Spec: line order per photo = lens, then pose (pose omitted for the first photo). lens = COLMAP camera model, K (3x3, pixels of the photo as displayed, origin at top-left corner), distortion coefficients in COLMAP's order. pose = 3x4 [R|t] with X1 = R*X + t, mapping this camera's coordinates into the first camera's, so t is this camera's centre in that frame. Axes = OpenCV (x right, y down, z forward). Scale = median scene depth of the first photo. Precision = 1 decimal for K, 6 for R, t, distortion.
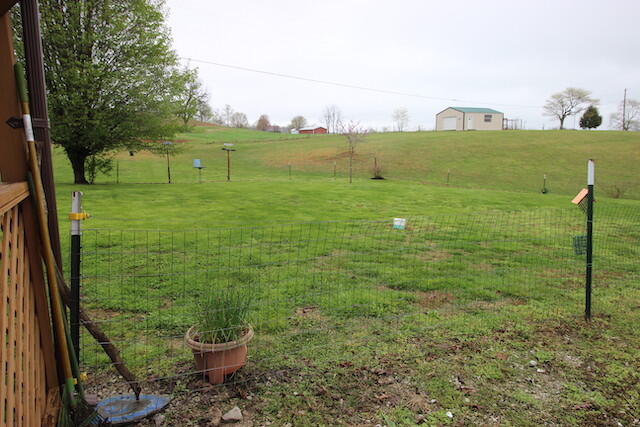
lens RADIAL K [[405.6, 0, 323.2], [0, 405.6, 209.2], [0, 0, 1]] dist [0.001842, -0.003799]
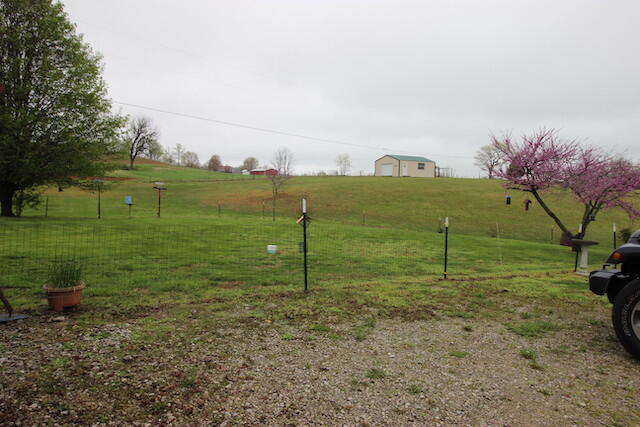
lens RADIAL K [[405.6, 0, 323.2], [0, 405.6, 209.2], [0, 0, 1]] dist [0.001842, -0.003799]
pose [[0.993250, 0.020323, 0.114200, 0.028501], [-0.008571, 0.994699, -0.102470, 0.005617], [-0.115677, 0.100800, 0.988159, -0.040649]]
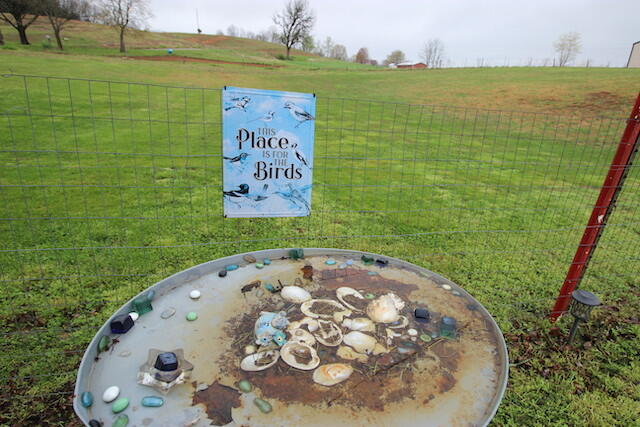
lens RADIAL K [[351.7, 0, 321.0], [0, 351.7, 196.6], [0, 0, 1]] dist [-0.019317, -0.000979]
pose [[0.971377, 0.116744, -0.206876, -0.109090], [-0.081511, 0.981835, 0.171334, -0.044493], [0.223120, -0.149567, 0.963248, 0.357463]]
